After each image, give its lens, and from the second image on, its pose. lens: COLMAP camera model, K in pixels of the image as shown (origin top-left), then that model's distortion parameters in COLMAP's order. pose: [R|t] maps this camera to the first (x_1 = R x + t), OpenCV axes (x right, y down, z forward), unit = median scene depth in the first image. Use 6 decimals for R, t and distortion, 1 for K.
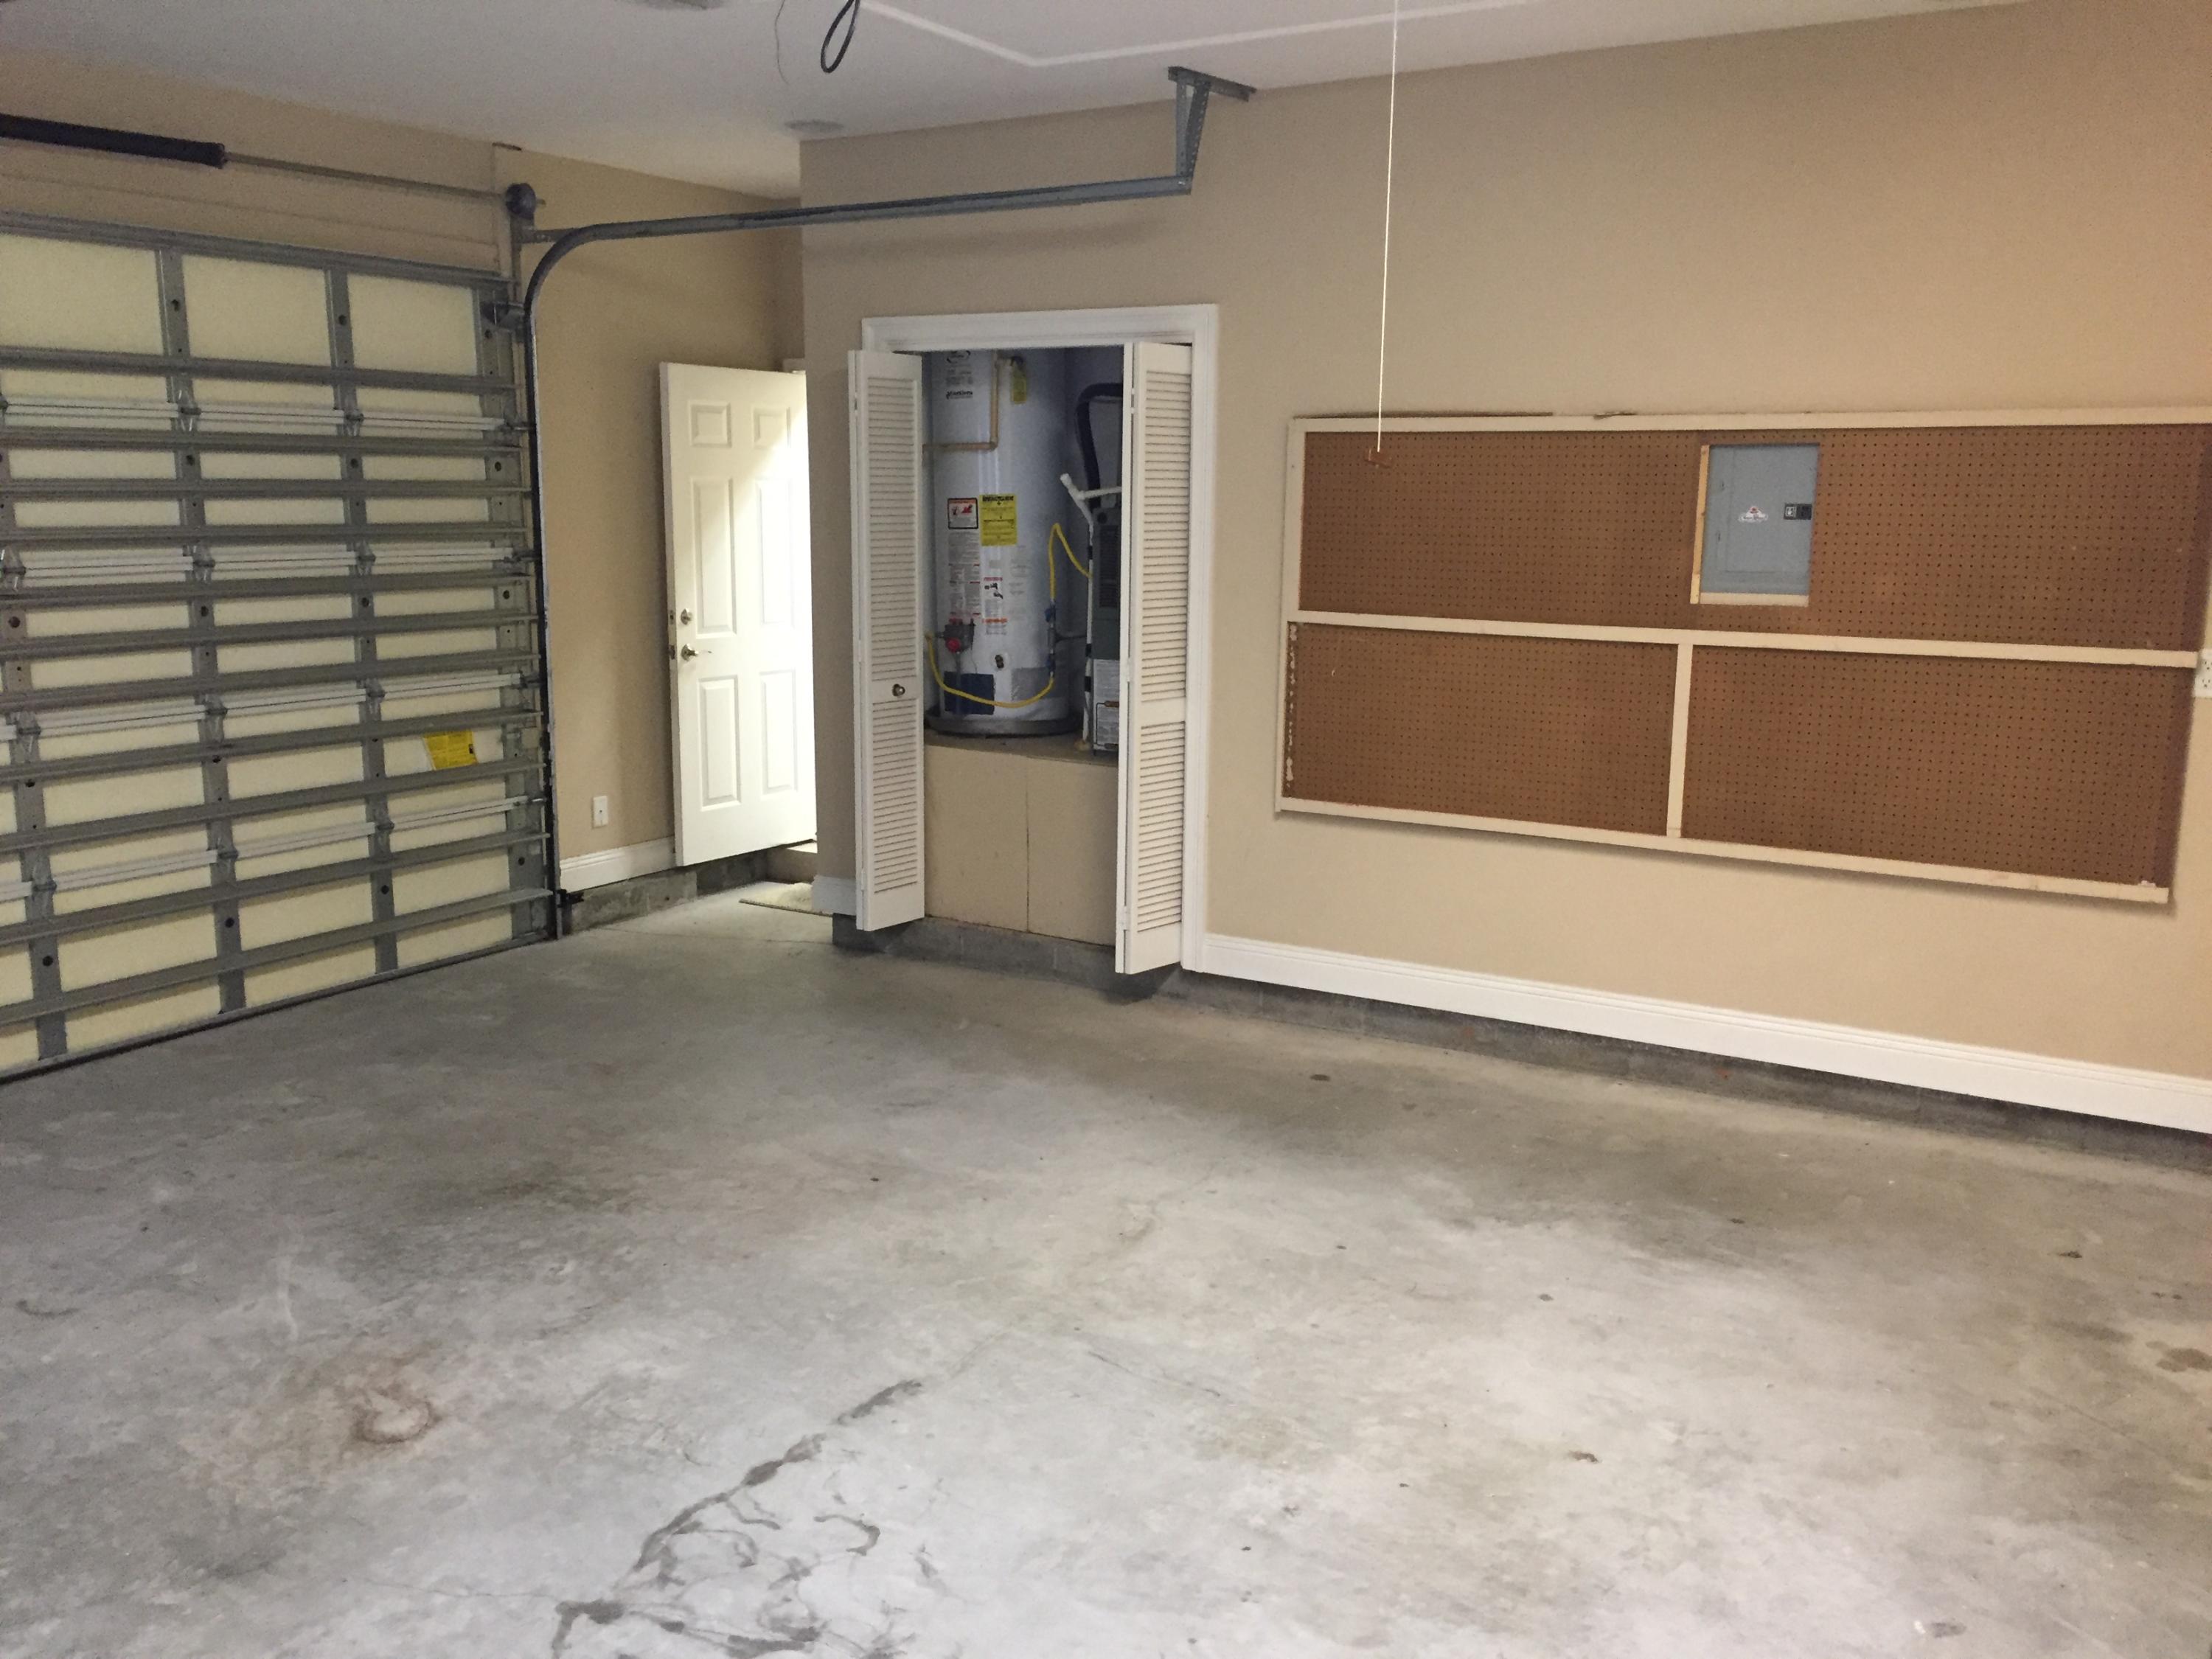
lens RADIAL K [[1903.7, 0, 1106.0], [0, 1903.7, 829.5], [0, 0, 1]] dist [0.083263, -0.095178]
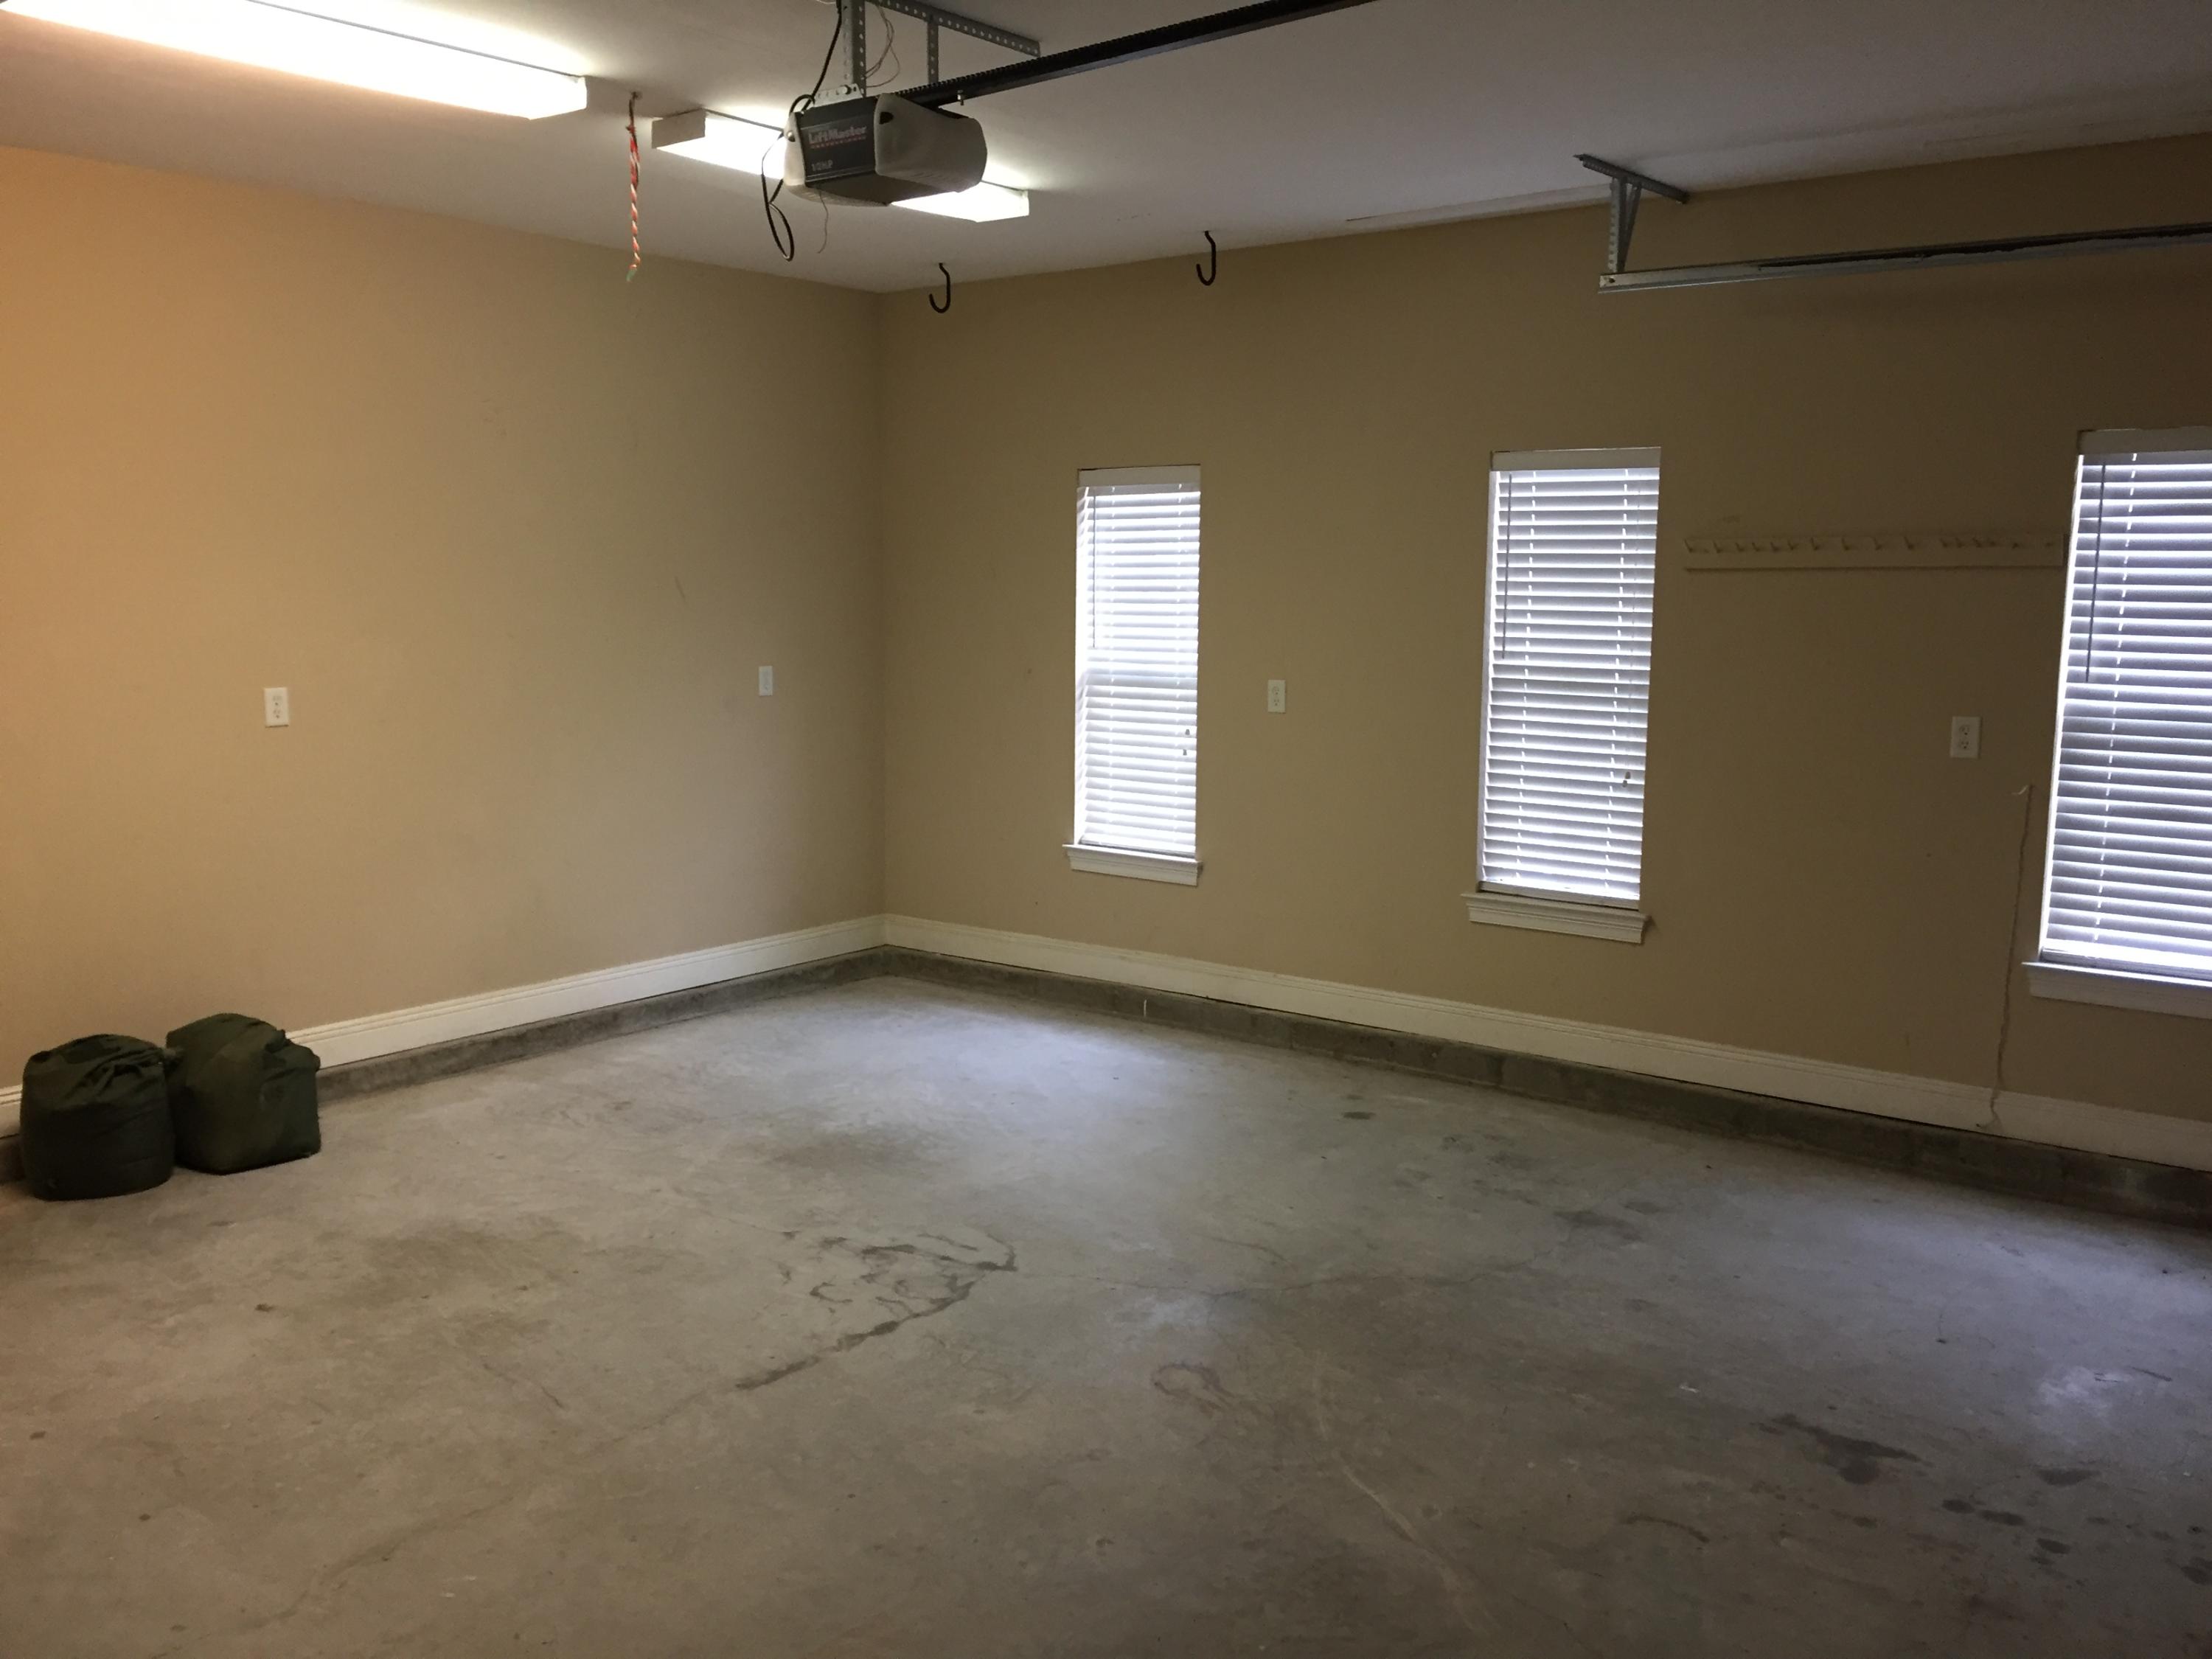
lens RADIAL K [[1903.7, 0, 1106.0], [0, 1903.7, 829.5], [0, 0, 1]] dist [0.083263, -0.095178]
pose [[-0.993652, -0.027230, 0.109155, -0.460650], [0.007765, 0.951350, 0.308013, -0.388624], [-0.112232, 0.306905, -0.945100, 2.107717]]
